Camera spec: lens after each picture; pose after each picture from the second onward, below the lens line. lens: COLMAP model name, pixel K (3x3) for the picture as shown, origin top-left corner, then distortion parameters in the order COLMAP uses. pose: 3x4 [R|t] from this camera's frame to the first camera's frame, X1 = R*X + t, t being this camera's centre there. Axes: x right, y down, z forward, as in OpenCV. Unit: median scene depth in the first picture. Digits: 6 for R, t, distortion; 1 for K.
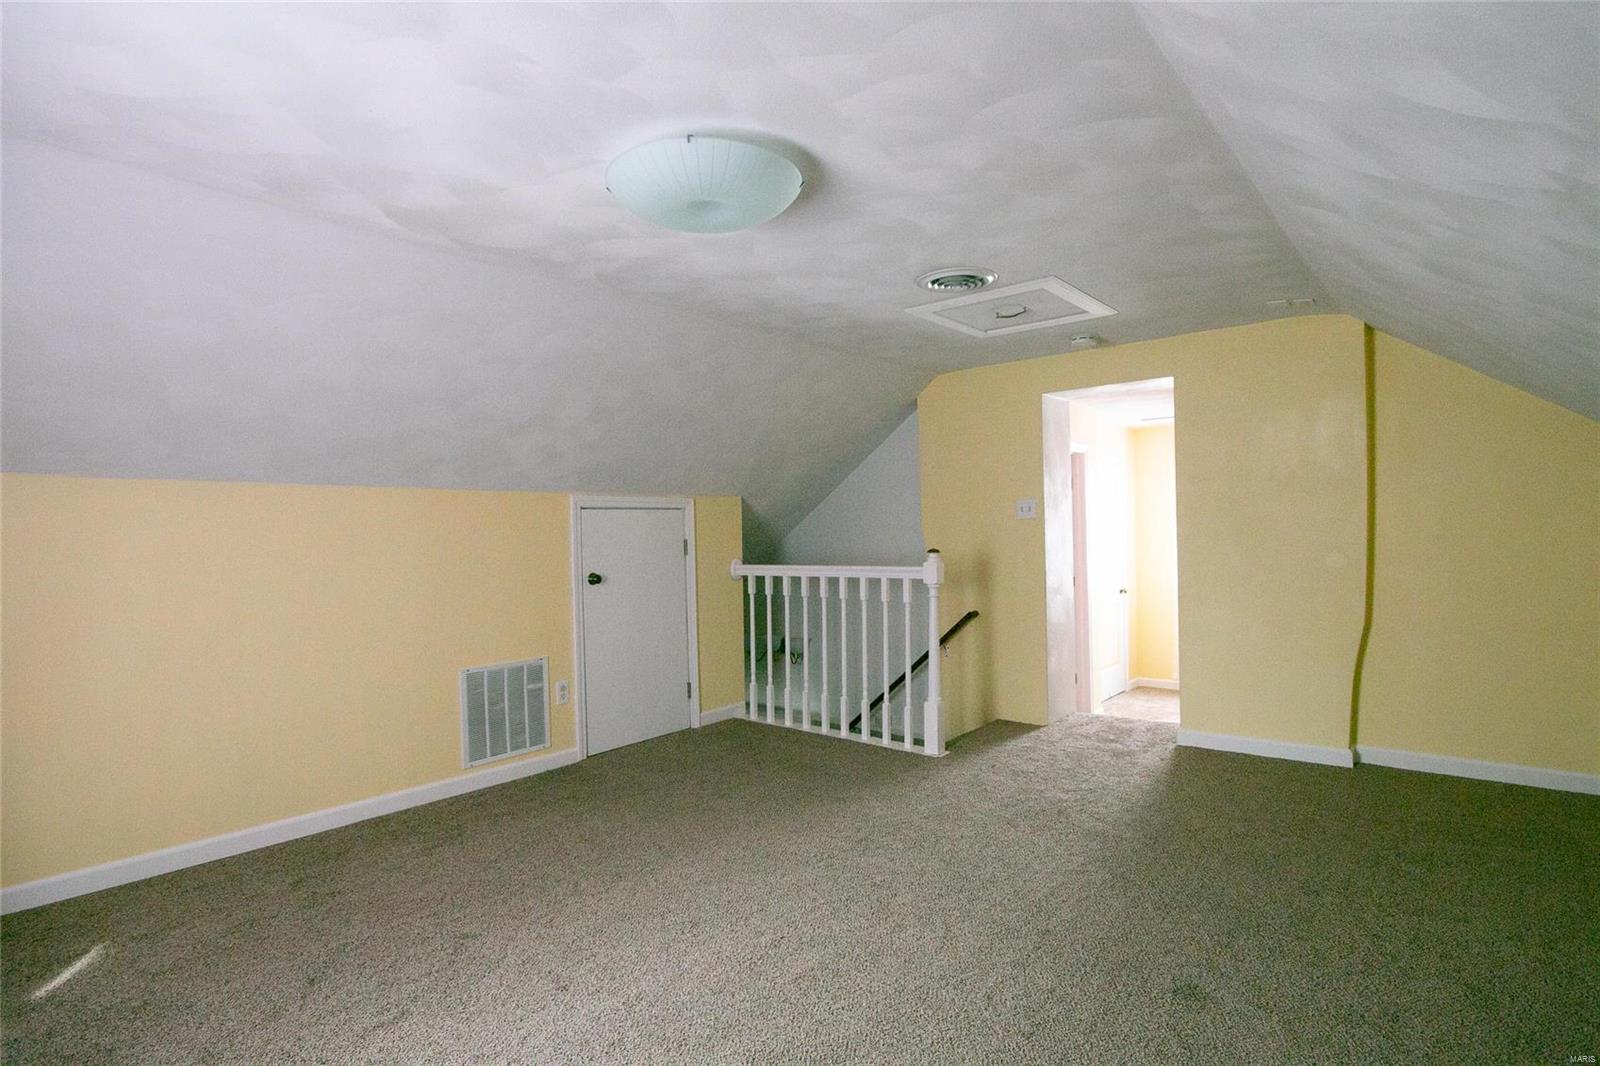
lens RADIAL K [[816.2, 0, 795.3], [0, 816.2, 537.8], [0, 0, 1]] dist [0.014057, -0.006687]
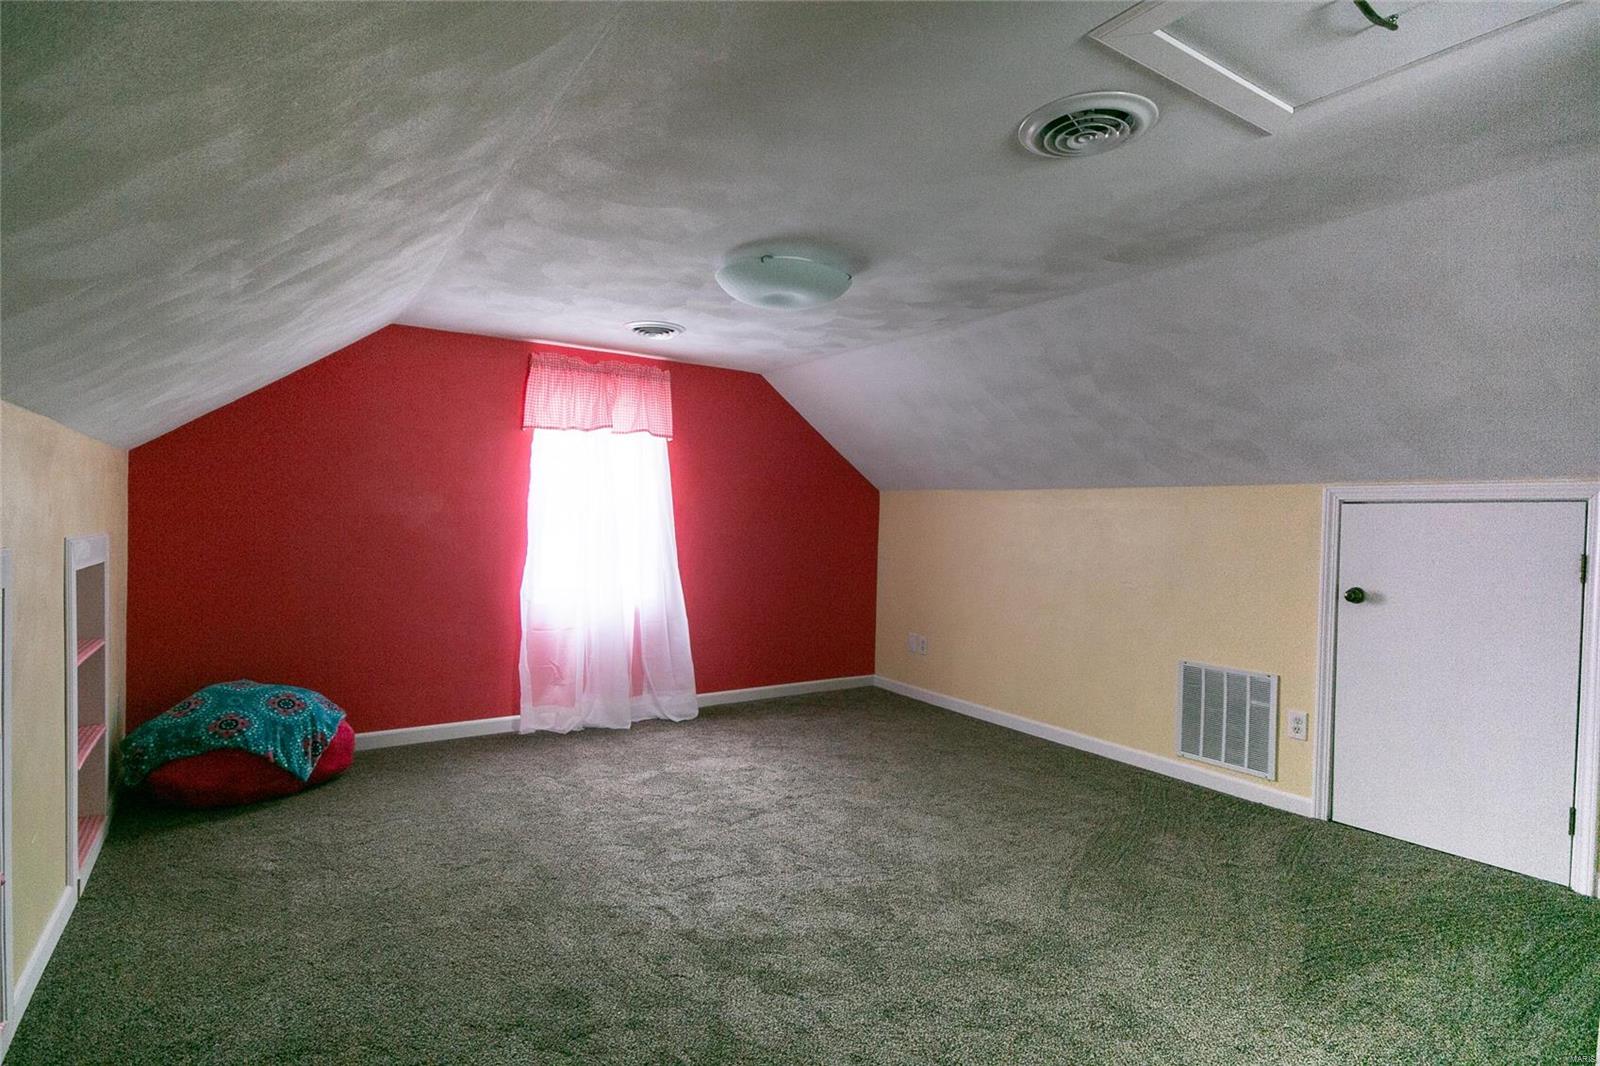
lens RADIAL K [[816.2, 0, 804.0], [0, 816.2, 540.7], [0, 0, 1]] dist [0.014057, -0.006687]
pose [[-0.283868, 0.034746, -0.958234, 0.667590], [-0.025087, 0.998732, 0.043646, -0.021929], [0.958535, 0.036429, -0.282636, 0.769827]]
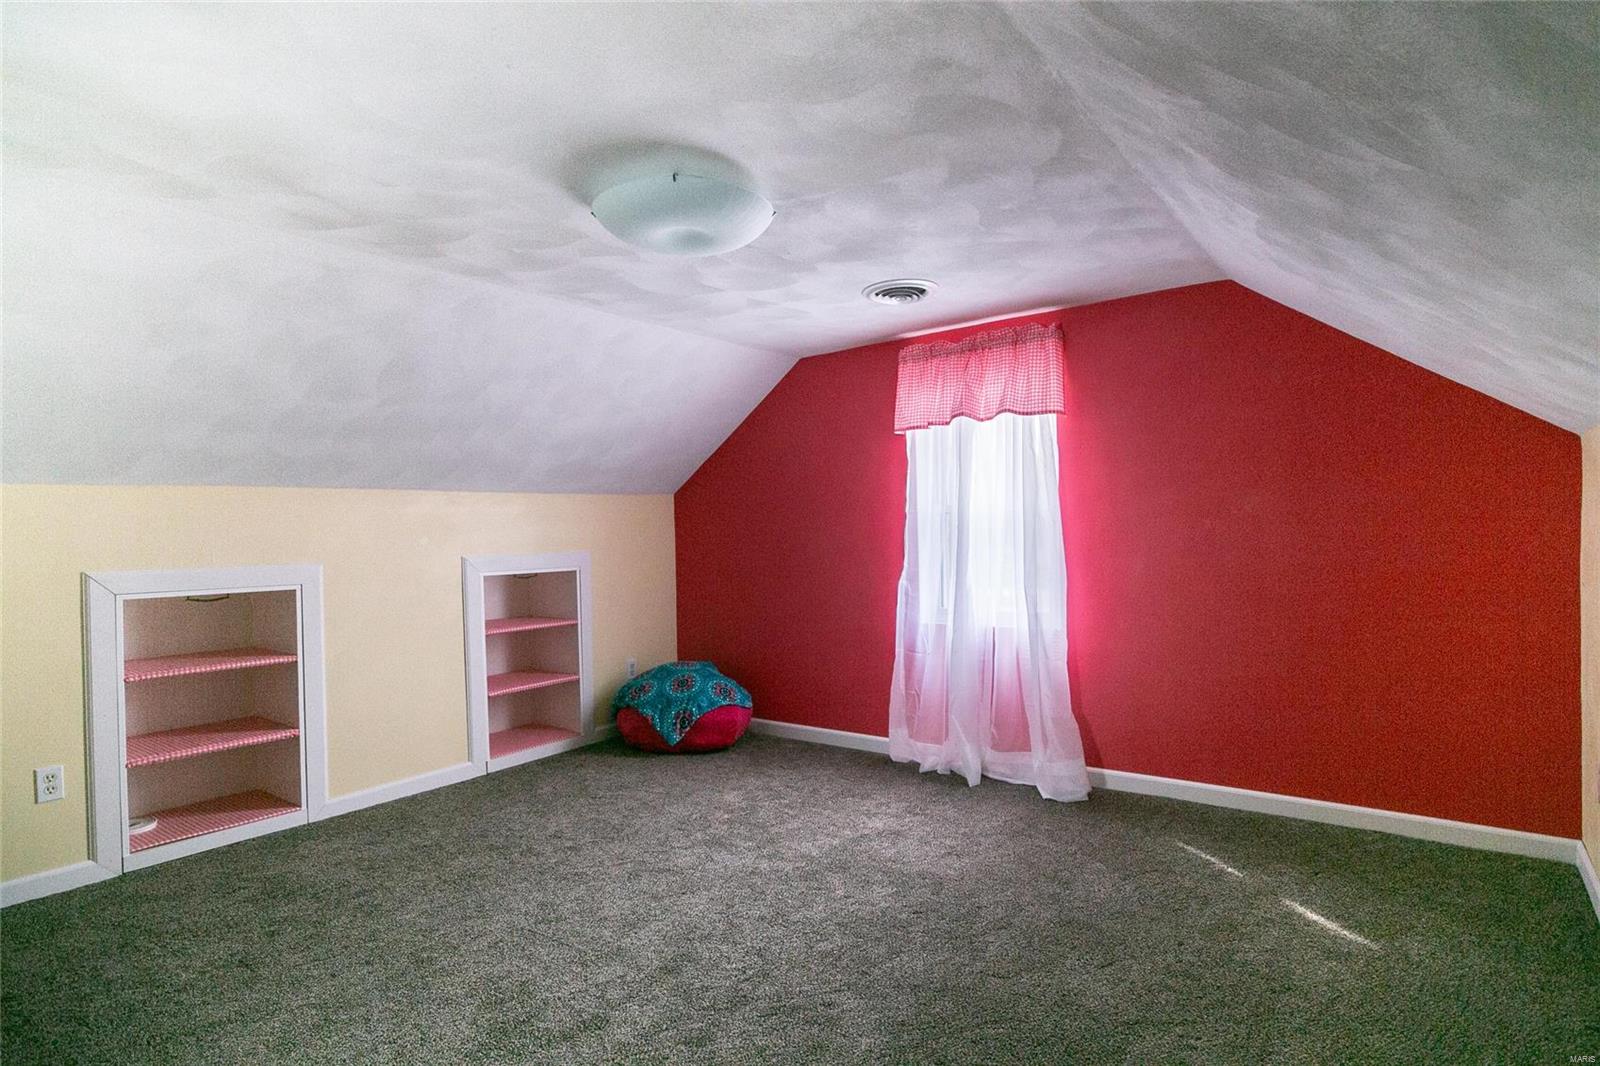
lens RADIAL K [[816.2, 0, 805.6], [0, 816.2, 543.2], [0, 0, 1]] dist [0.014057, -0.006687]
pose [[-0.997508, 0.045602, -0.053832, -0.100740], [0.044174, 0.998647, 0.027427, -0.010302], [0.055010, 0.024981, -0.998173, 1.110062]]
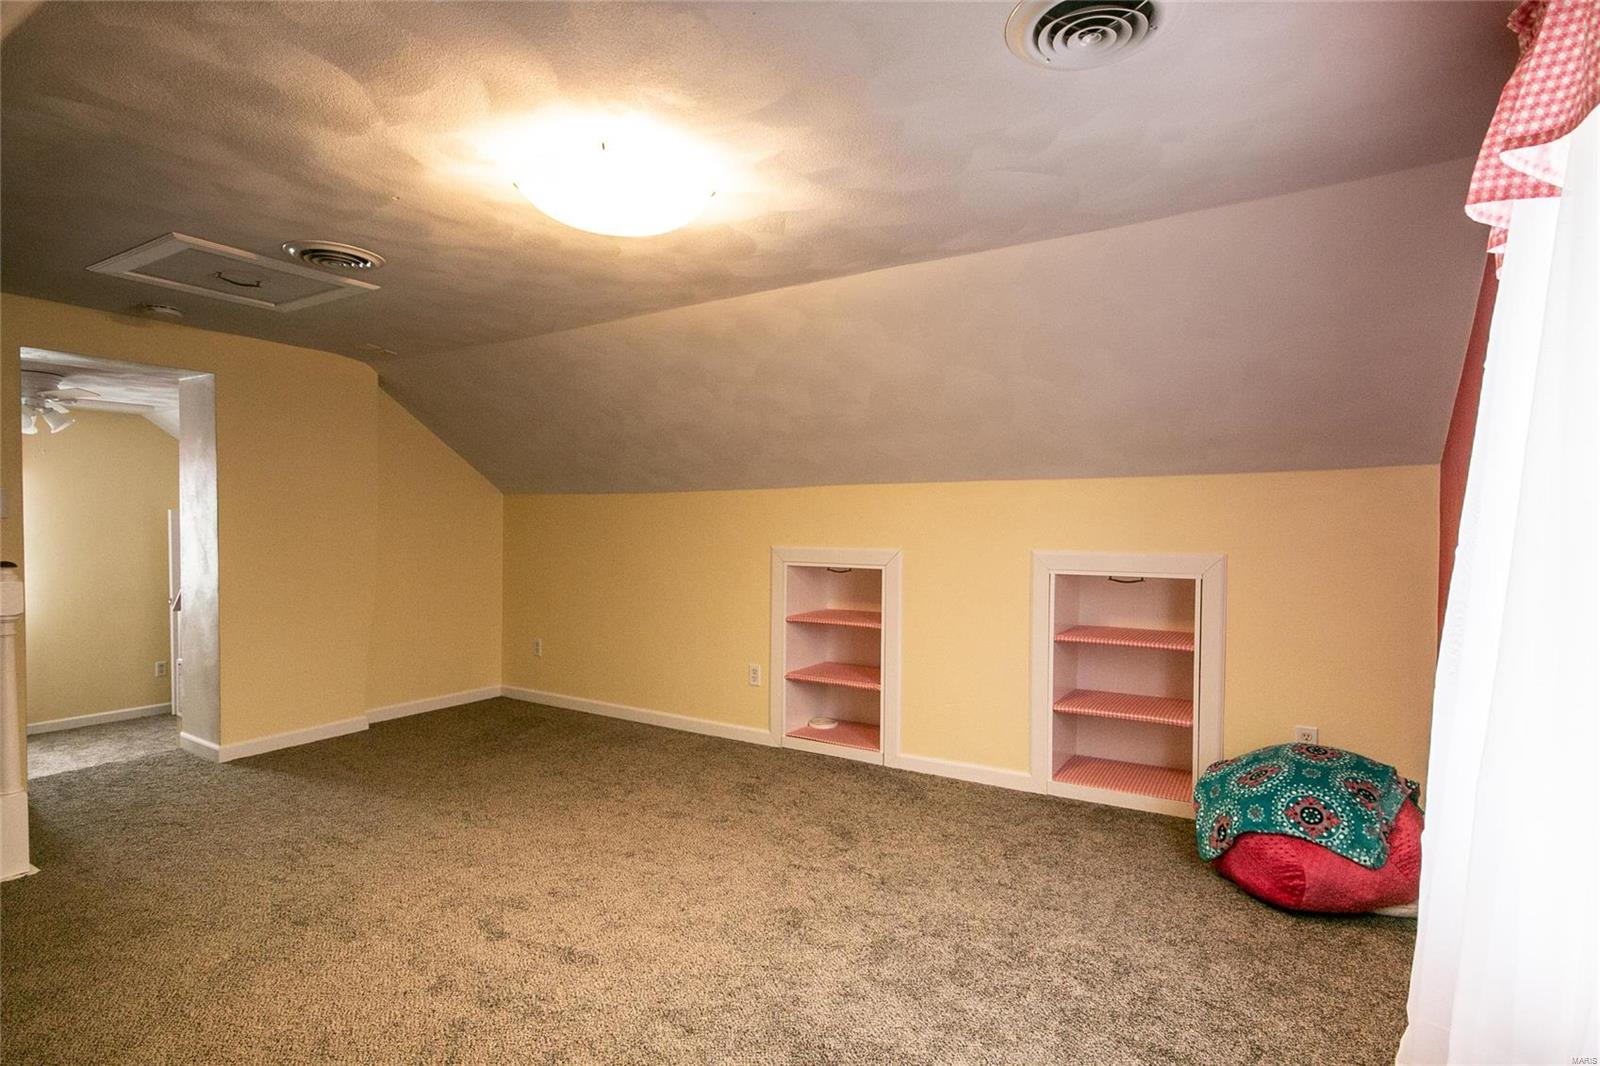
lens RADIAL K [[816.2, 0, 805.7], [0, 816.2, 545.3], [0, 0, 1]] dist [0.014057, -0.006687]
pose [[-0.141428, 0.000214, 0.989949, -0.599927], [0.008231, 0.999966, 0.000960, 0.005504], [-0.989914, 0.008284, -0.141425, 0.485442]]
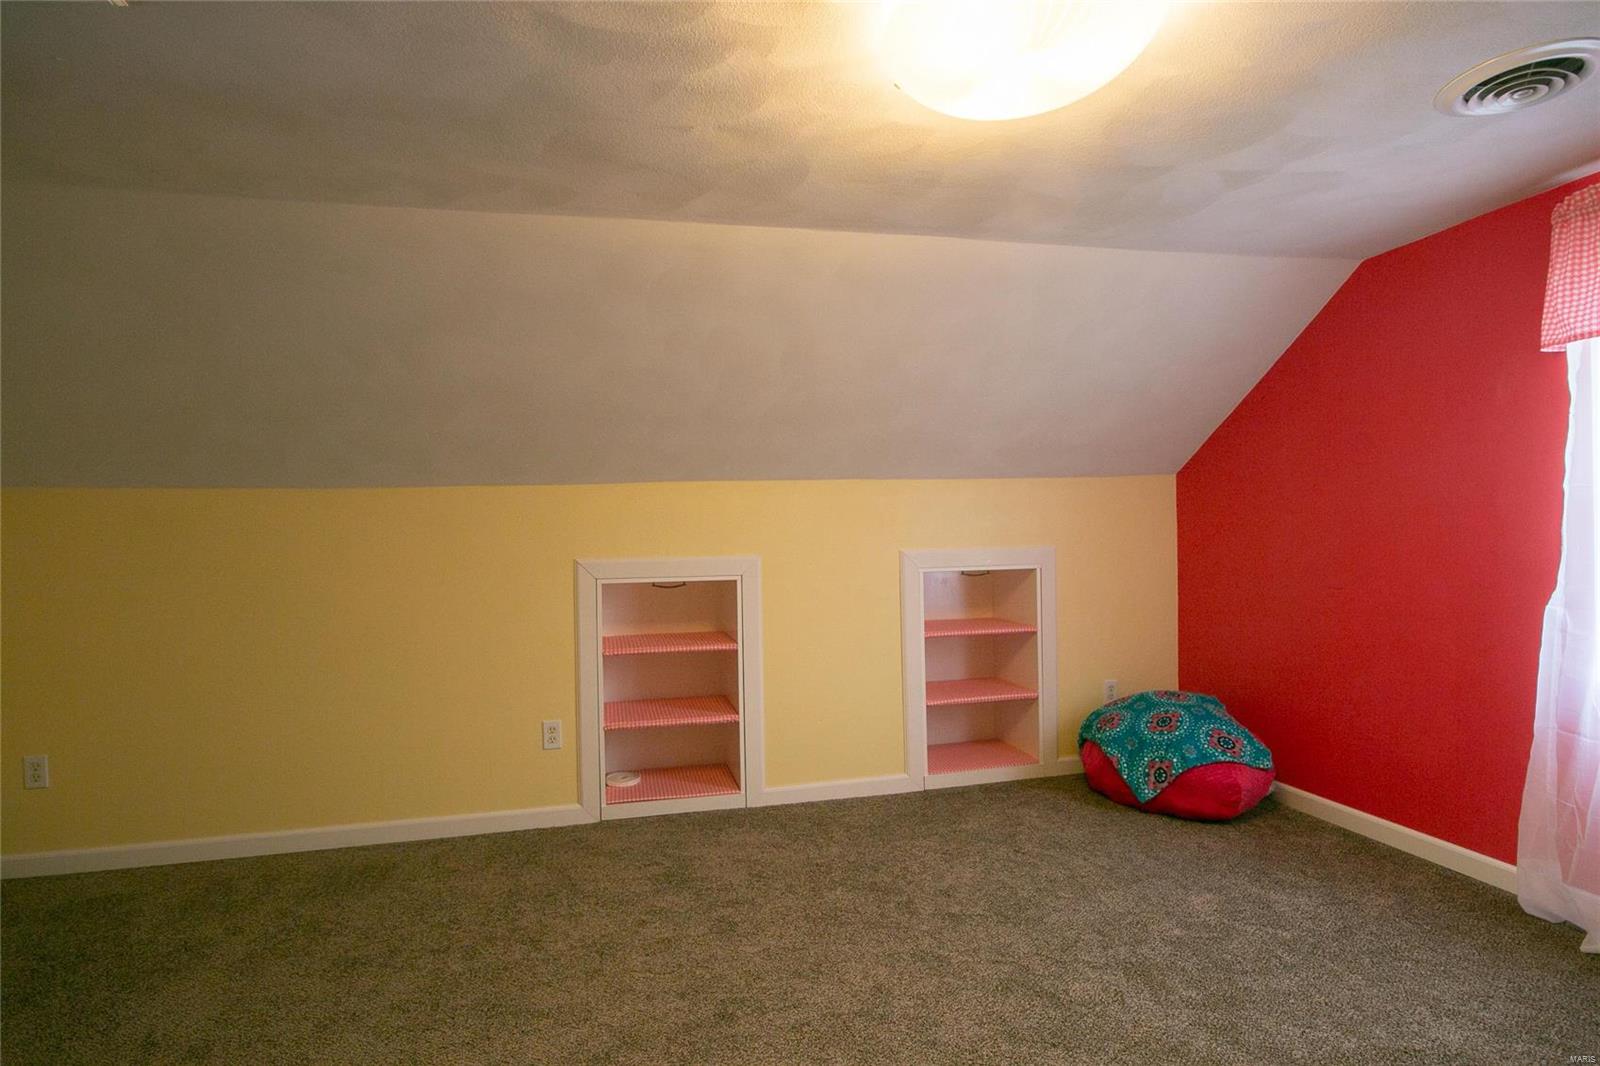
lens RADIAL K [[816.2, 0, 801.0], [0, 816.2, 543.2], [0, 0, 1]] dist [0.014057, -0.006687]
pose [[-0.800134, 0.032612, 0.598934, -0.195637], [0.046009, 0.998916, 0.007075, -0.004706], [-0.598054, 0.033217, -0.800767, 0.896935]]
